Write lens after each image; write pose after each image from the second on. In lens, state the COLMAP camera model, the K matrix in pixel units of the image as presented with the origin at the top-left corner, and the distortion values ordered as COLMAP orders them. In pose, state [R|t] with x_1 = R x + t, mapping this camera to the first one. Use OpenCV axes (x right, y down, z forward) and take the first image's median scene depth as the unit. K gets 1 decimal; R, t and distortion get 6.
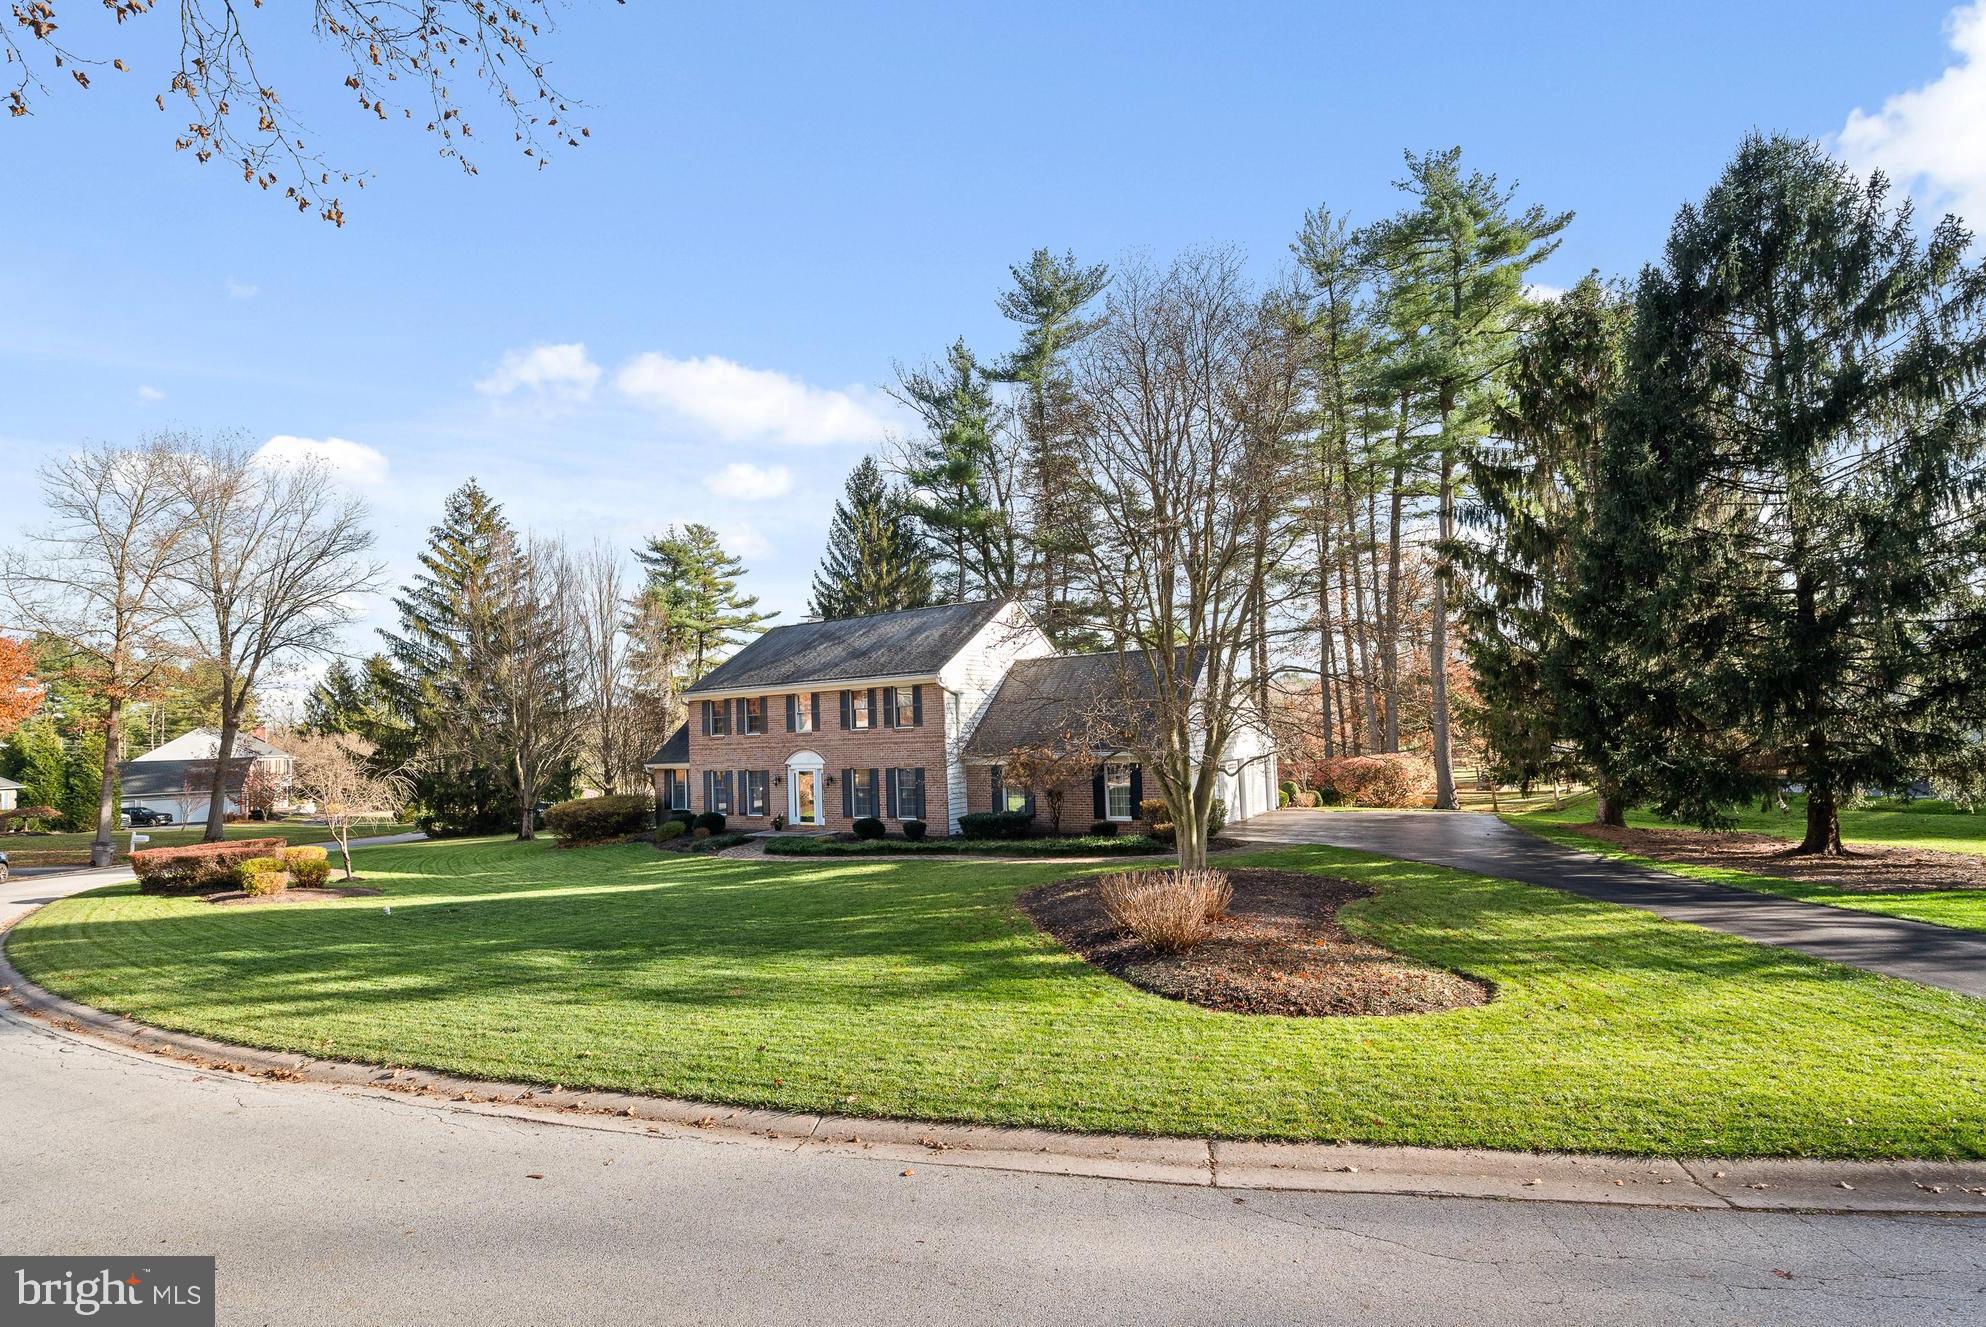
lens RADIAL K [[916.5, 0, 990.1], [0, 916.5, 659.5], [0, 0, 1]] dist [0.001592, -0.000172]
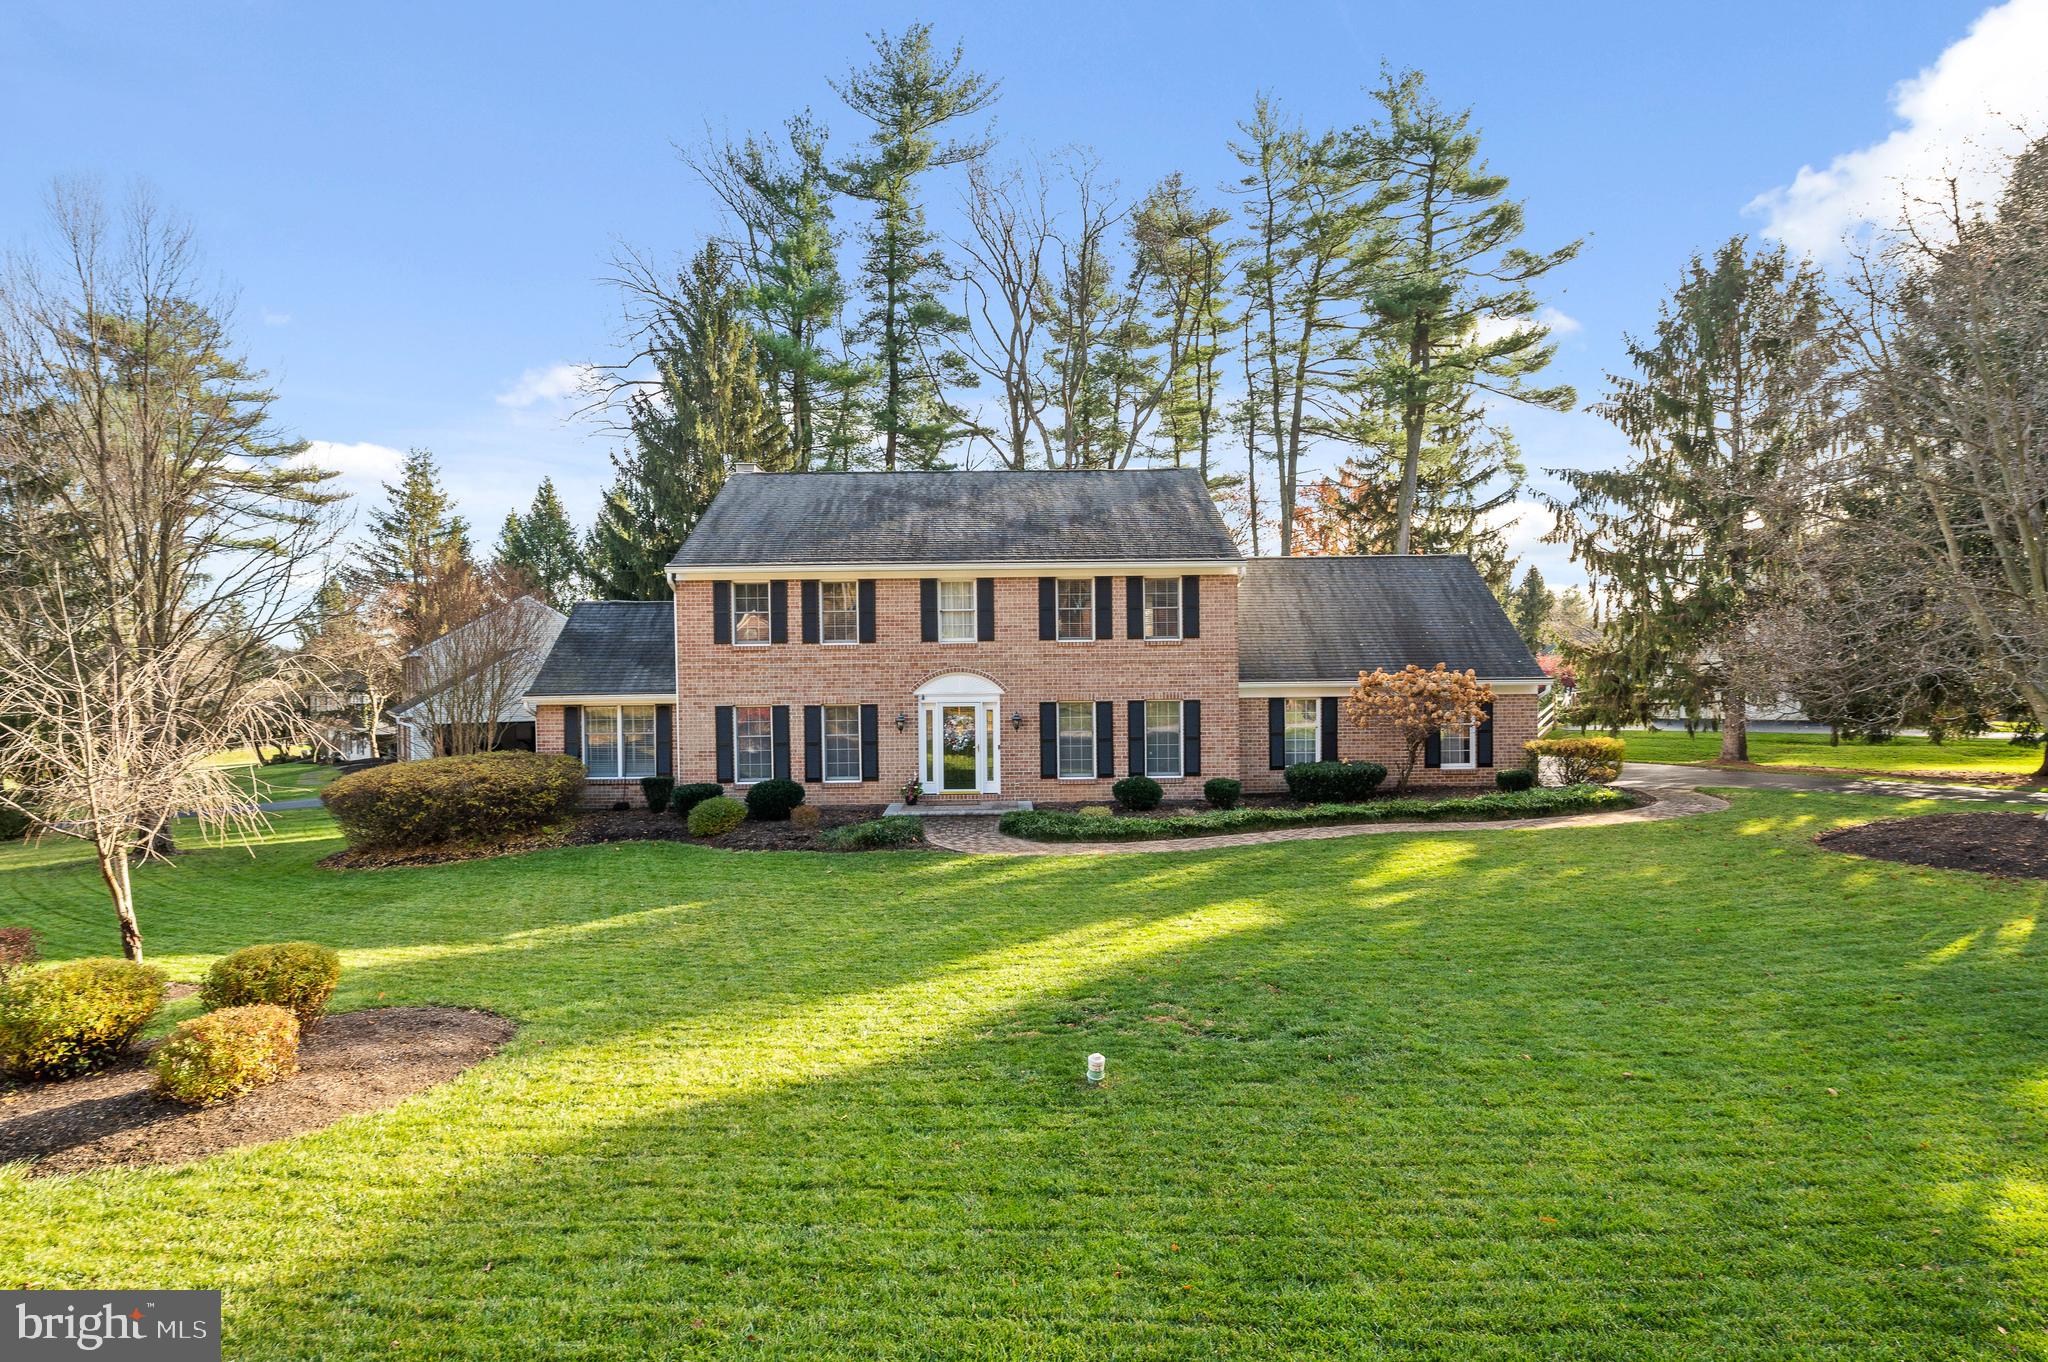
lens RADIAL K [[947.7, 0, 1019.4], [0, 947.7, 681.5], [0, 0, 1]] dist [0.001088, 0.000313]
pose [[0.838479, 0.019525, 0.544584, -0.498102], [-0.063475, 0.996055, 0.062018, 0.061745], [-0.541225, -0.086569, 0.836410, 0.440087]]
